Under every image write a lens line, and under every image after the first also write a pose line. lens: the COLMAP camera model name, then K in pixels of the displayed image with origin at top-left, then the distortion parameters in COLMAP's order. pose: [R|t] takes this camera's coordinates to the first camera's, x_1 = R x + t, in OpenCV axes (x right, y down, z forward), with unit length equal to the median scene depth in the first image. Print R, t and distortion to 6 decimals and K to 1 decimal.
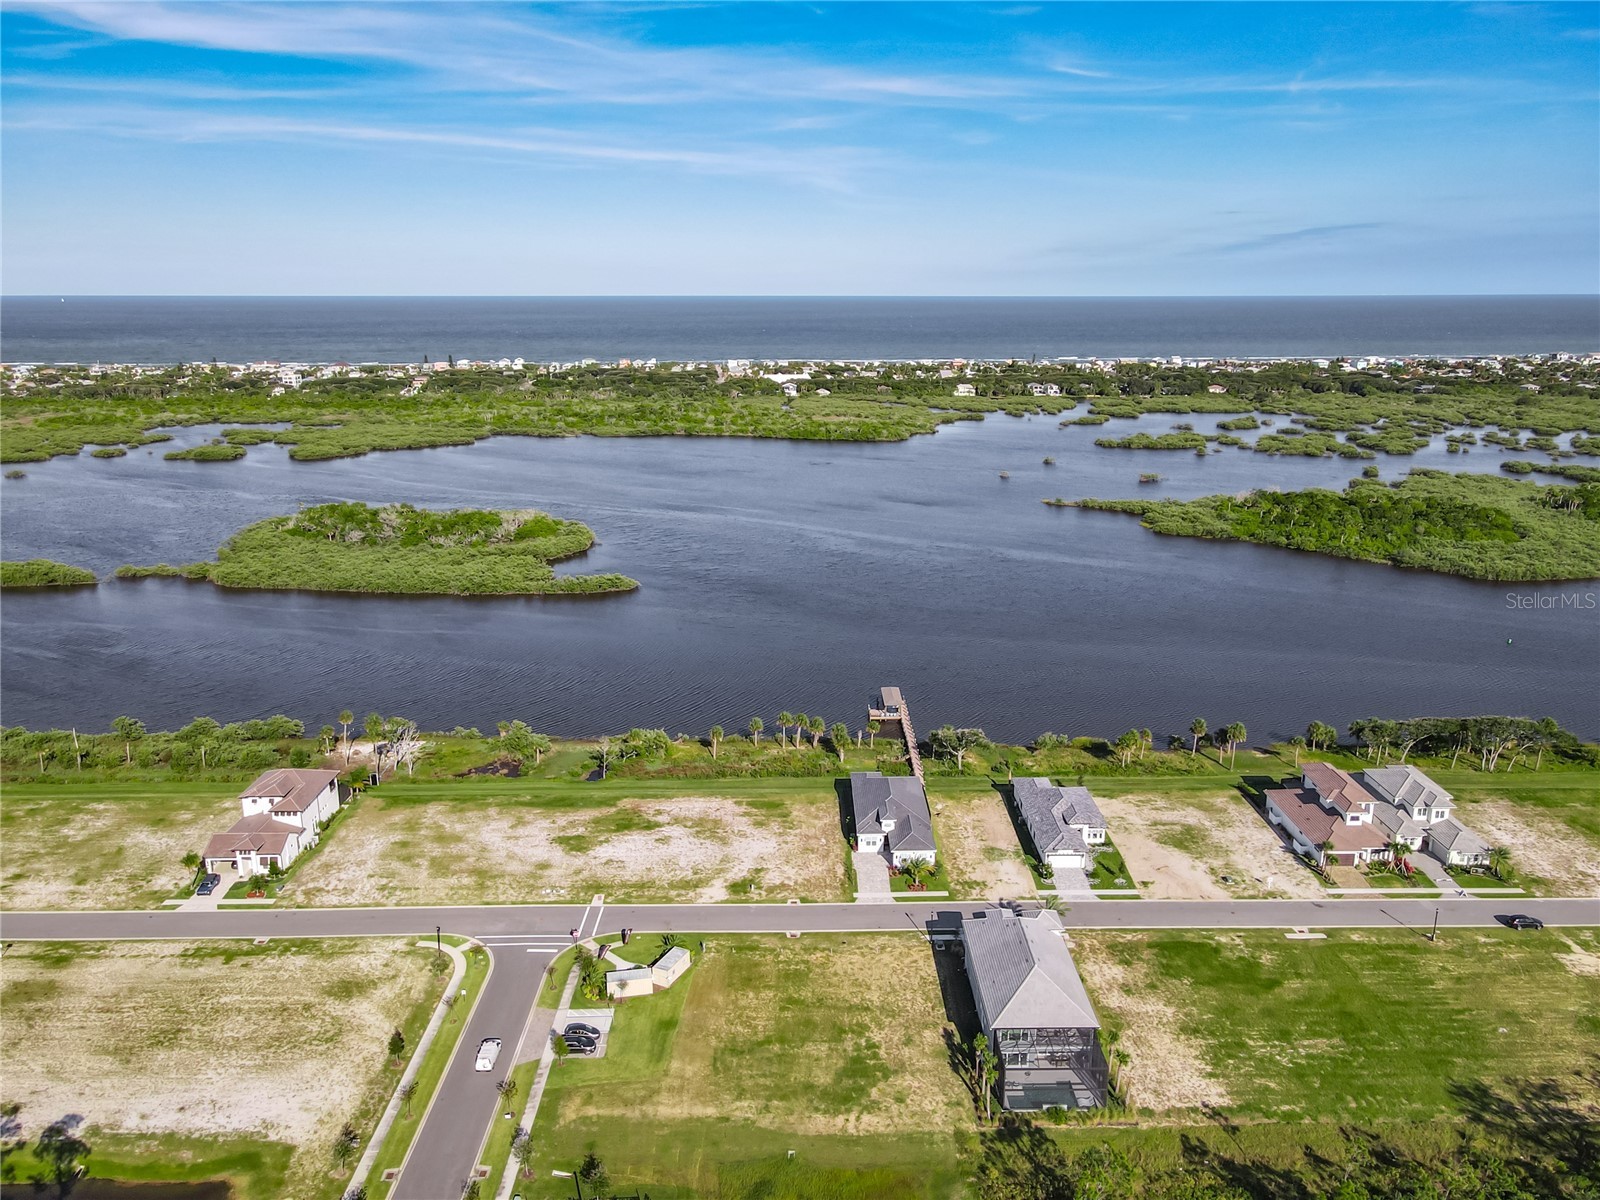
lens RADIAL K [[1189.6, 0, 817.3], [0, 1189.6, 600.9], [0, 0, 1]] dist [0.009244, 0.000982]
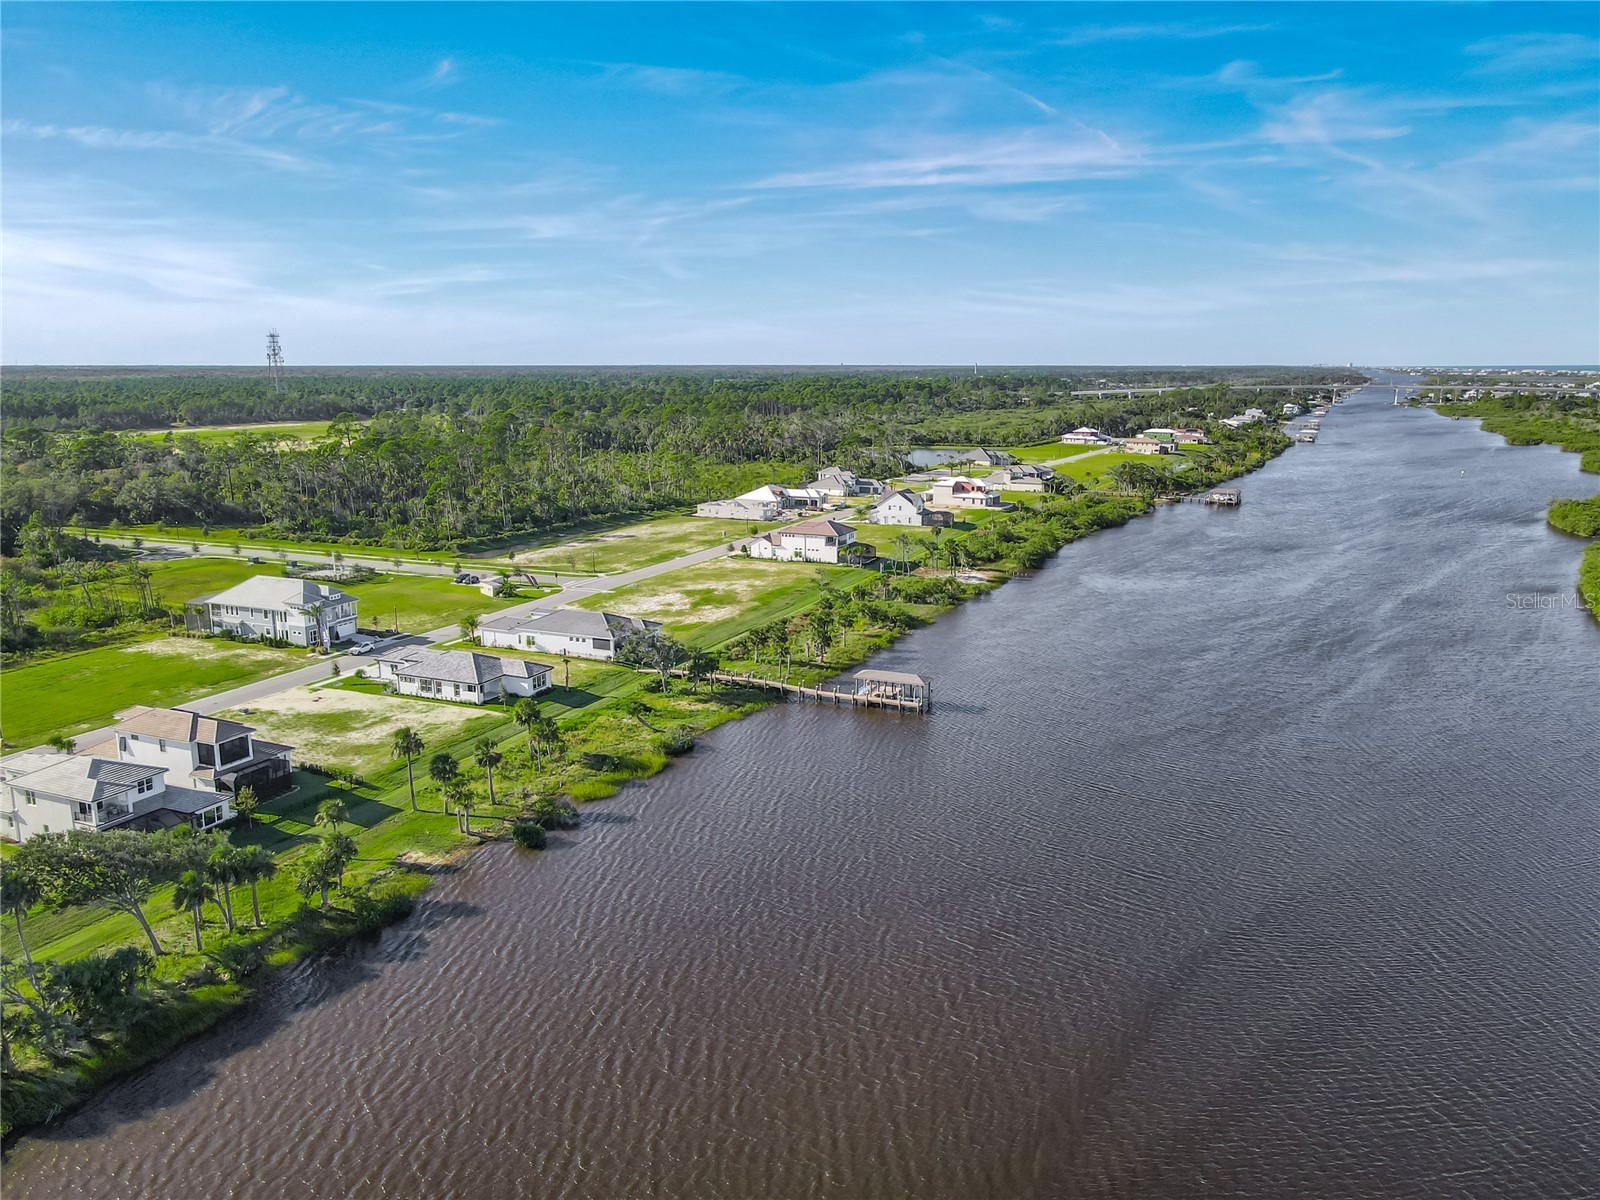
lens RADIAL K [[1154.2, 0, 800.0], [0, 1154.2, 600.0], [0, 0, 1]] dist [-0.001025, 0.036055]
pose [[-0.422736, 0.186382, -0.886880, 0.954286], [-0.224682, 0.926515, 0.301808, -0.211983], [0.877959, 0.326851, -0.349794, 1.690975]]
